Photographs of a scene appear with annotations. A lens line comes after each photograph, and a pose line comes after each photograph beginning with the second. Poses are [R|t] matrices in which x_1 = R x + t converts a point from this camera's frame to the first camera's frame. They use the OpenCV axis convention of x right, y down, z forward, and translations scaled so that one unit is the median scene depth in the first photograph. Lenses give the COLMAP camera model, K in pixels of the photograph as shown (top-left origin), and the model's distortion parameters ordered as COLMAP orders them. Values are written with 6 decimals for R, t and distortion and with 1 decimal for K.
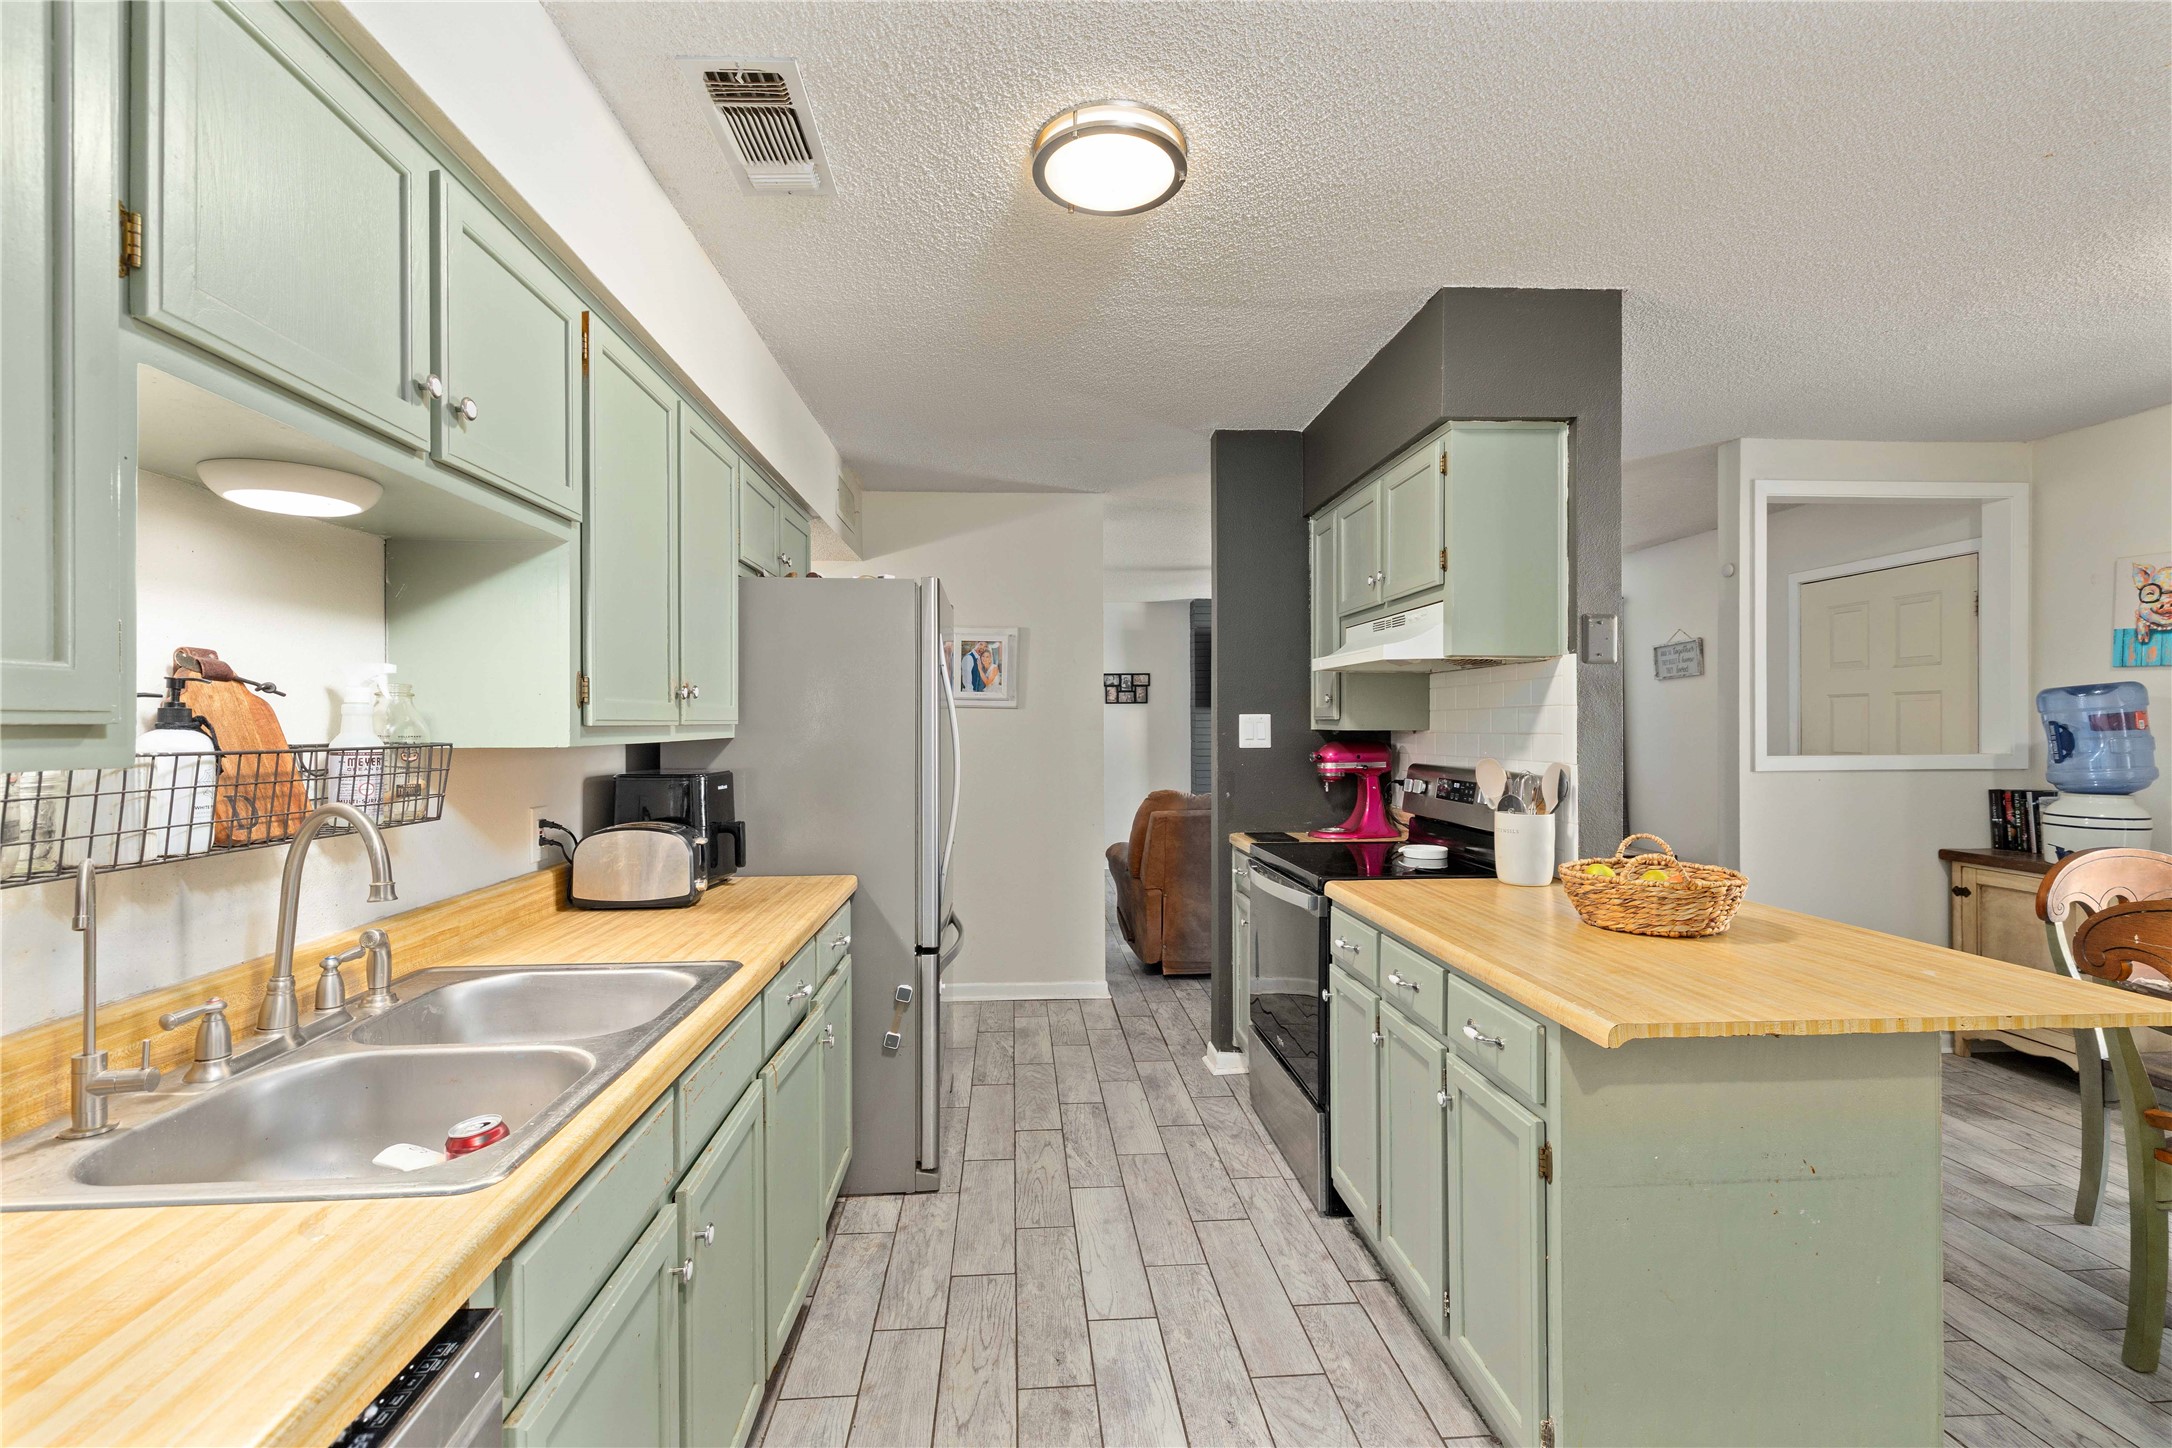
lens RADIAL K [[949.0, 0, 1079.7], [0, 949.0, 723.0], [0, 0, 1]] dist [-0.001421, 0.000388]
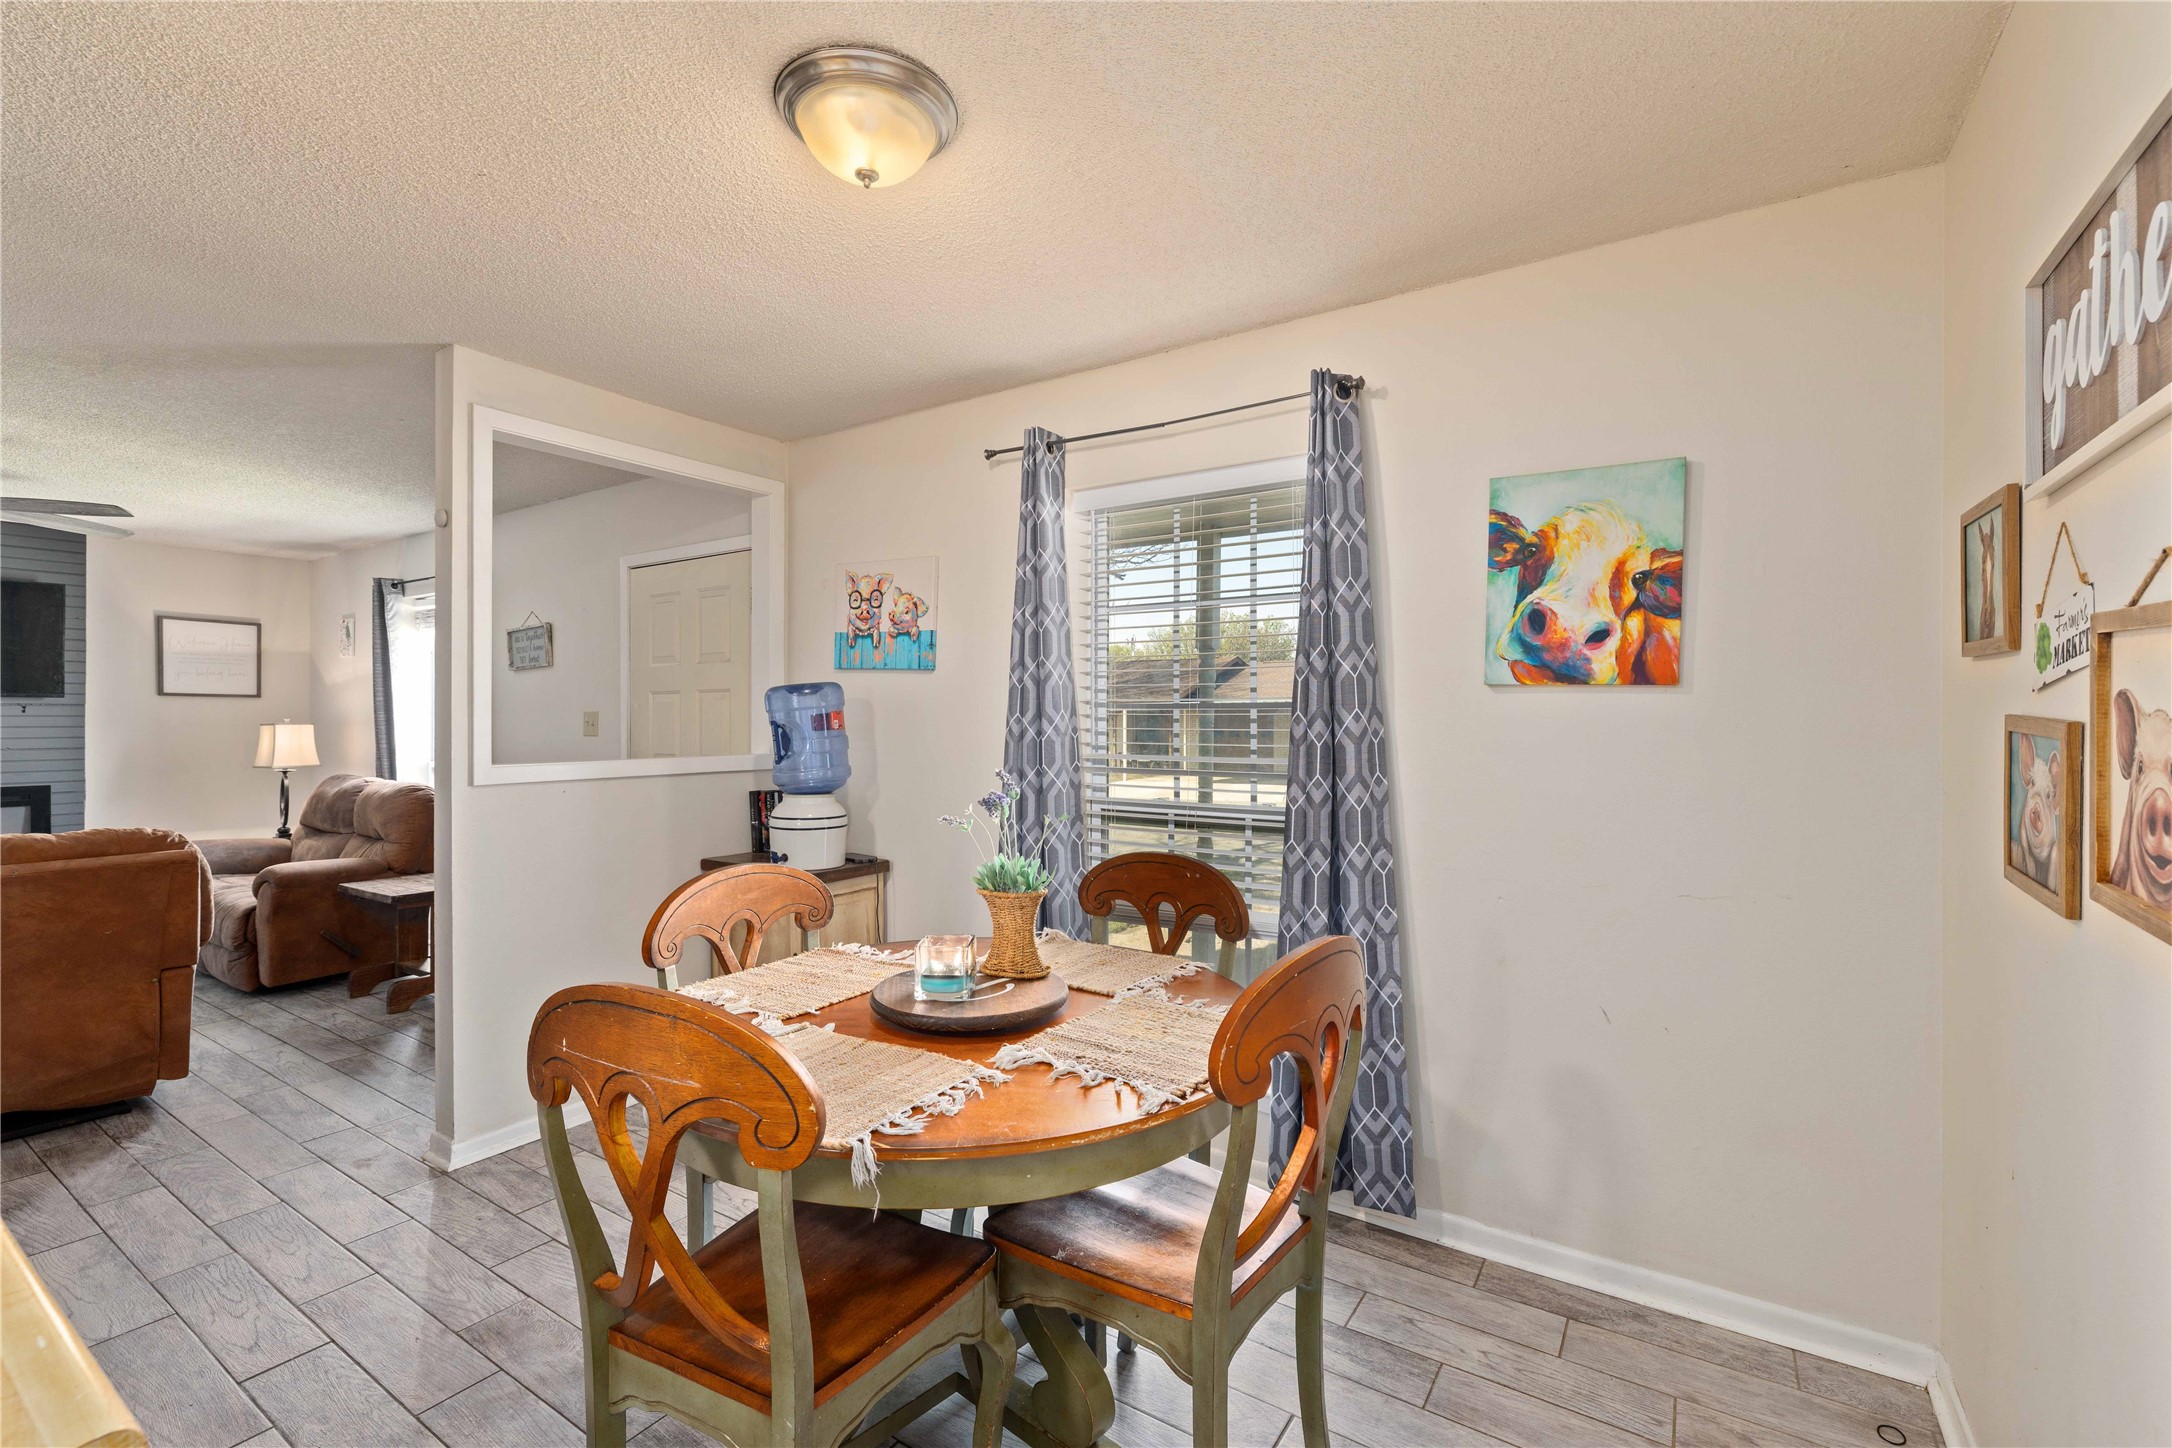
lens RADIAL K [[923.2, 0, 1086.0], [0, 923.2, 724.0], [0, 0, 1]] dist [-0.009193, 0.000196]
pose [[0.601182, -0.000163, 0.799112, 0.418376], [-0.002495, 0.999995, 0.002081, -0.001398], [-0.799108, -0.003245, 0.601179, 0.161233]]
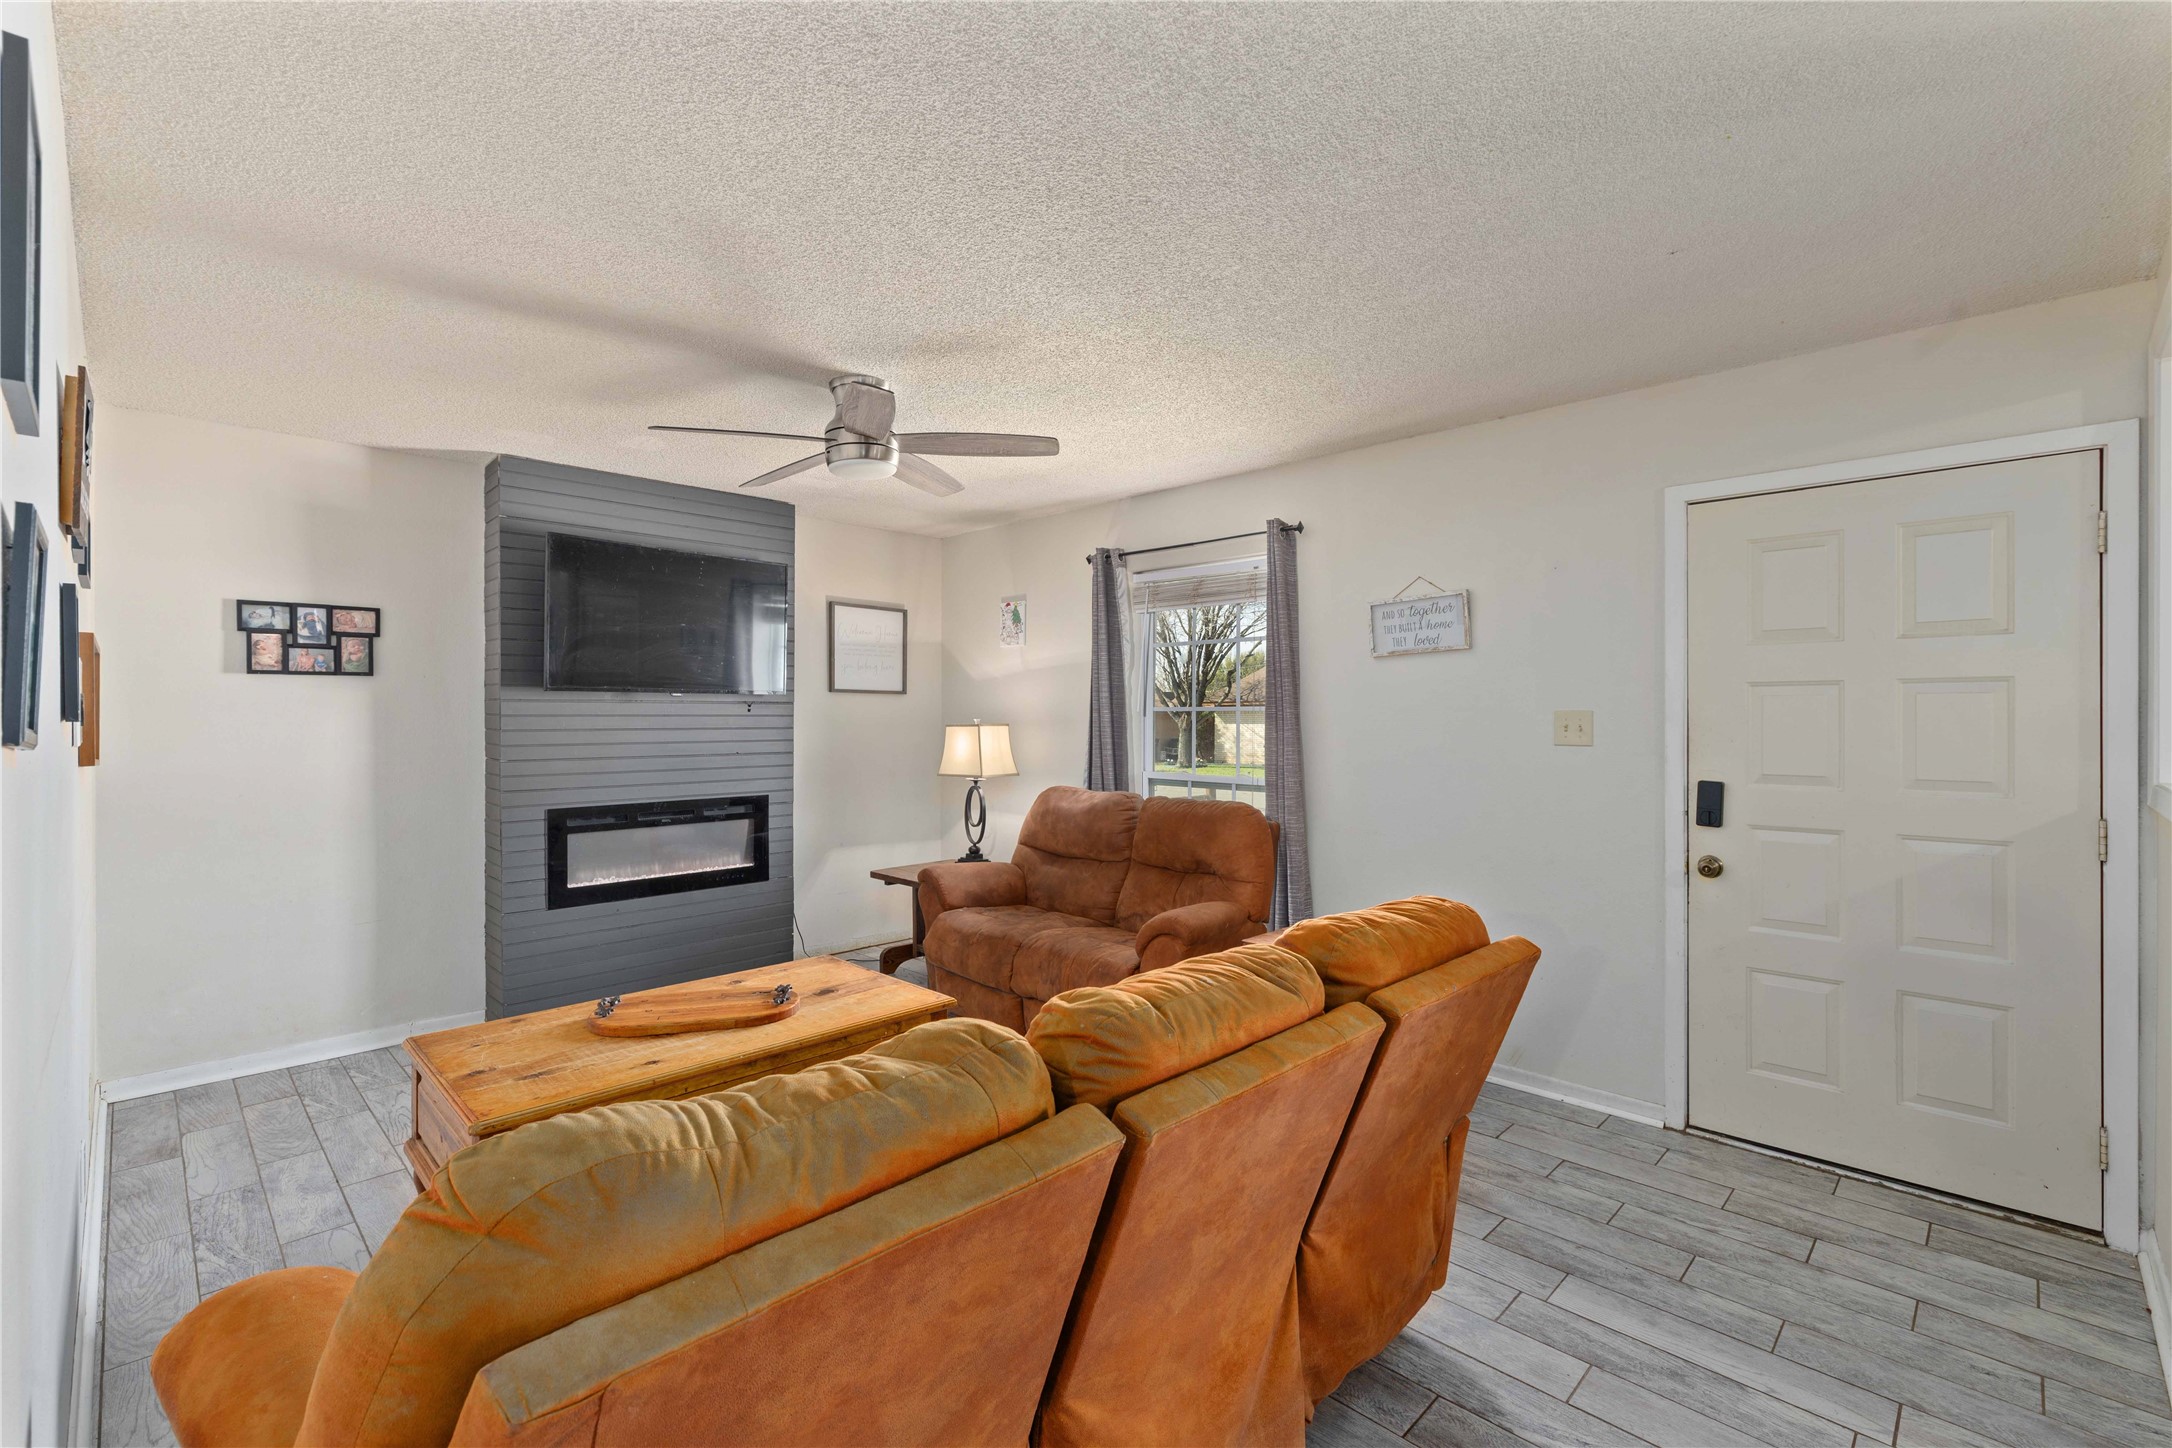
lens RADIAL K [[949.0, 0, 1079.7], [0, 949.0, 723.0], [0, 0, 1]] dist [-0.001421, 0.000388]
pose [[0.755210, -0.000465, 0.655482, 0.069472], [-0.004133, 0.999976, 0.005472, -0.005991], [-0.655469, -0.006841, 0.755191, 1.034399]]
